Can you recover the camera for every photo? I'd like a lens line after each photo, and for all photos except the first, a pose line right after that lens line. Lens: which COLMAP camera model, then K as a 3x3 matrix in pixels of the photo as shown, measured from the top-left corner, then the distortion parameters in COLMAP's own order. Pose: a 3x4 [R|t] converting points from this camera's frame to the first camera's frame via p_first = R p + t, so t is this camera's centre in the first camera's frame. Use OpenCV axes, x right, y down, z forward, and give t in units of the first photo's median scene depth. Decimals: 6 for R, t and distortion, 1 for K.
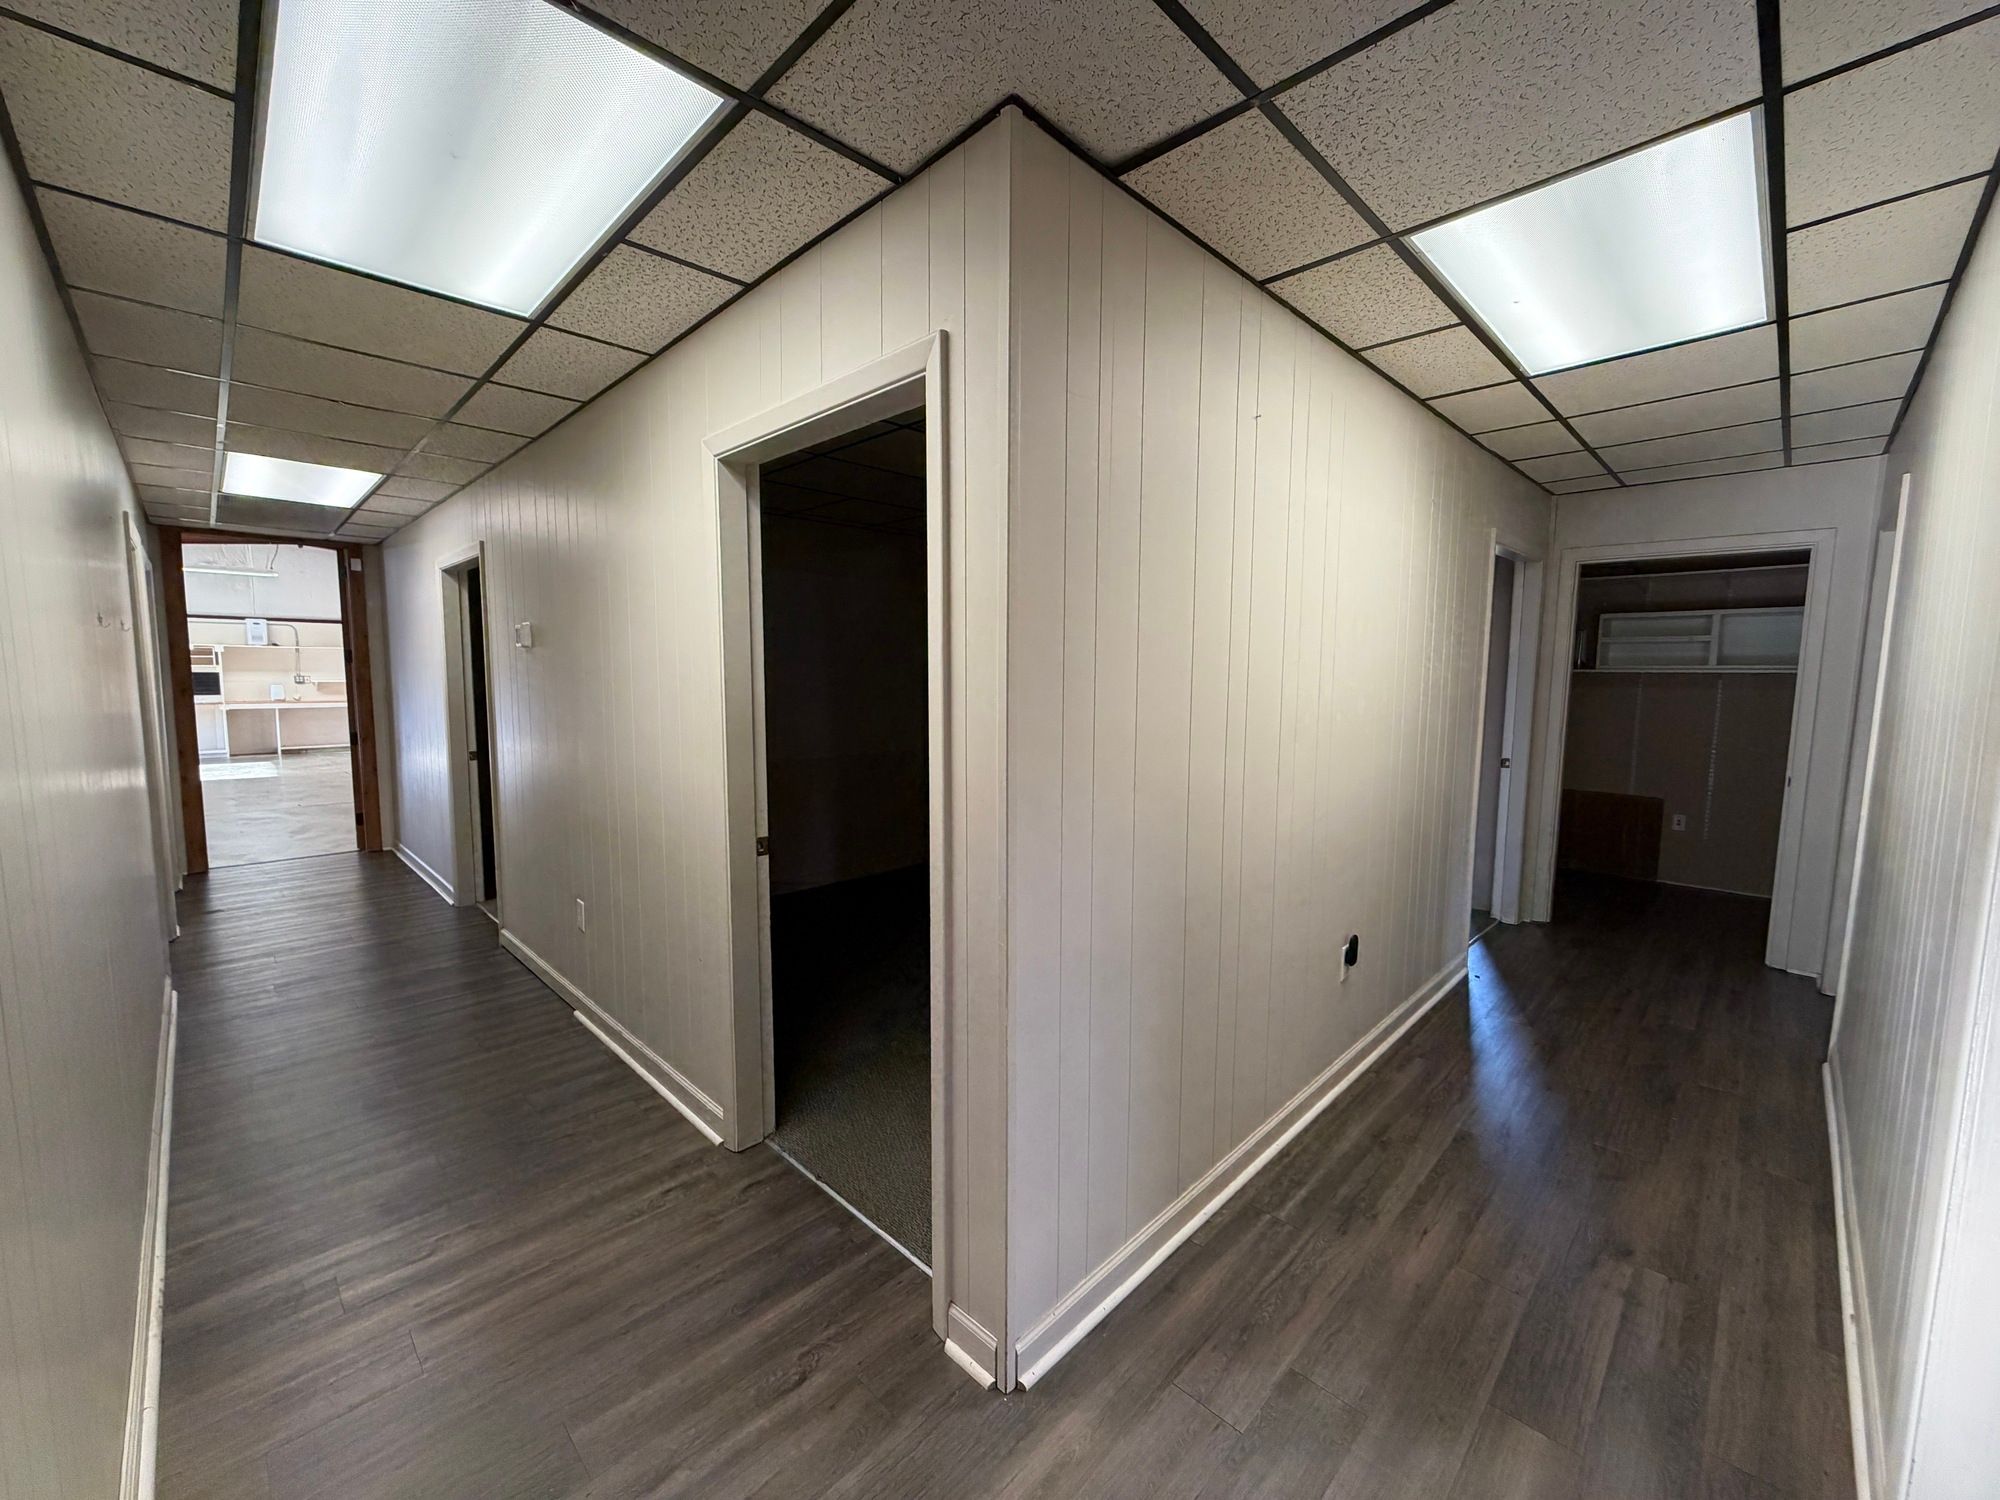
lens RADIAL K [[802.4, 0, 995.0], [0, 802.4, 750.9], [0, 0, 1]] dist [-0.000946, -0.000075]
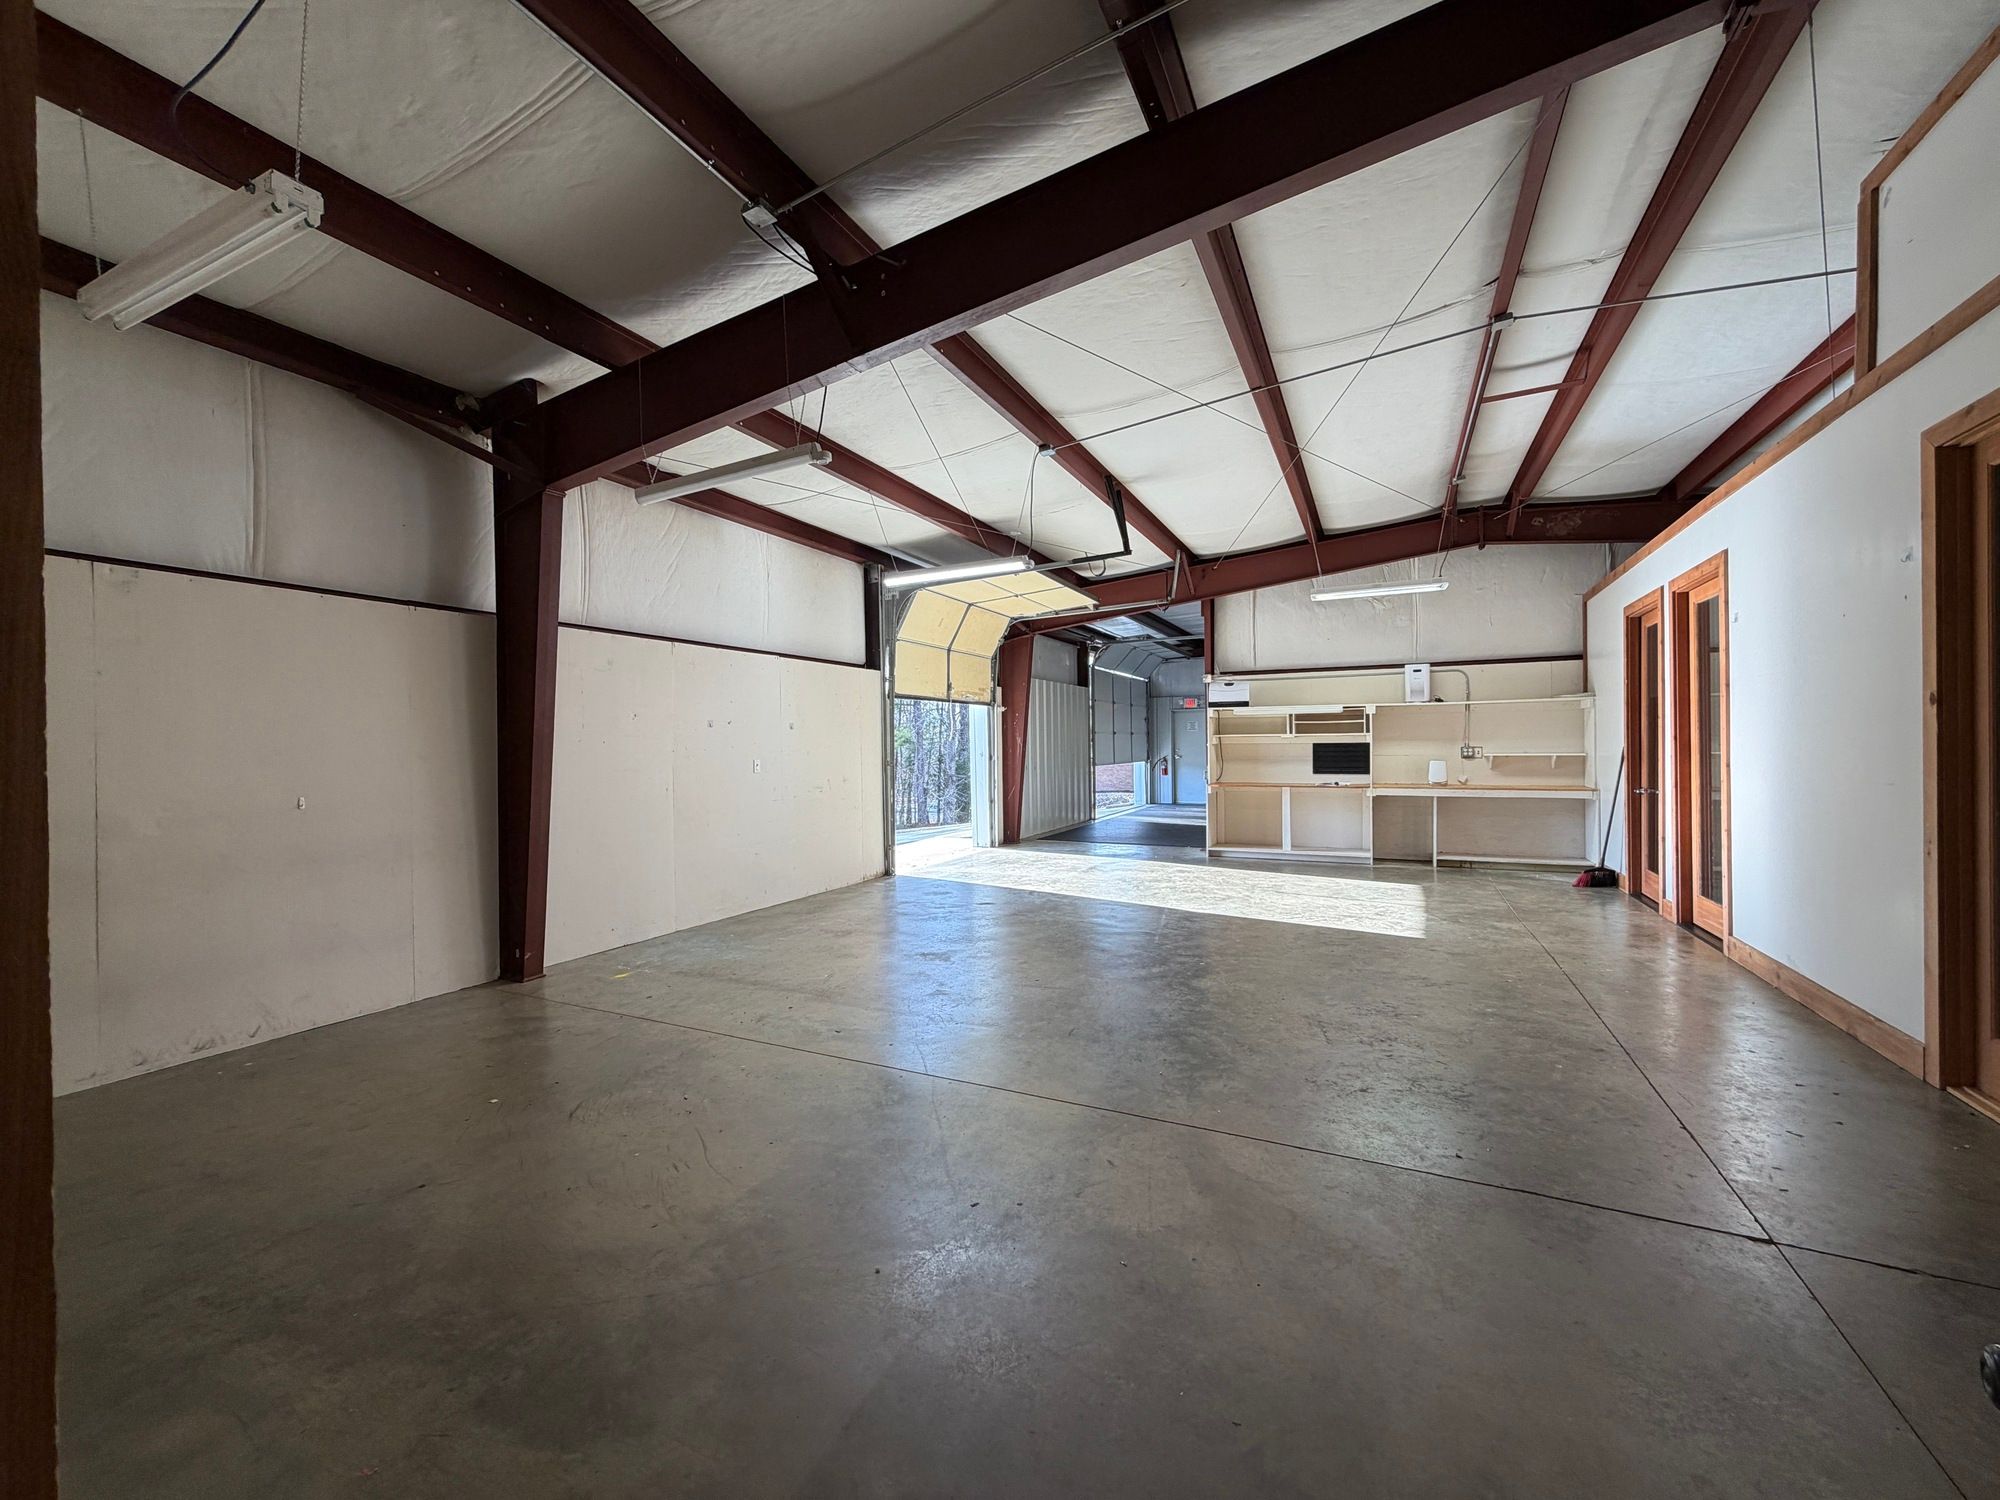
lens RADIAL K [[802.3, 0, 996.8], [0, 802.3, 747.2], [0, 0, 1]] dist [0.000436, 0.000012]
pose [[0.321266, -0.008124, -0.946954, -0.387539], [-0.084216, 0.995756, -0.037114, -0.038311], [0.943237, 0.091672, 0.319218, 0.446736]]
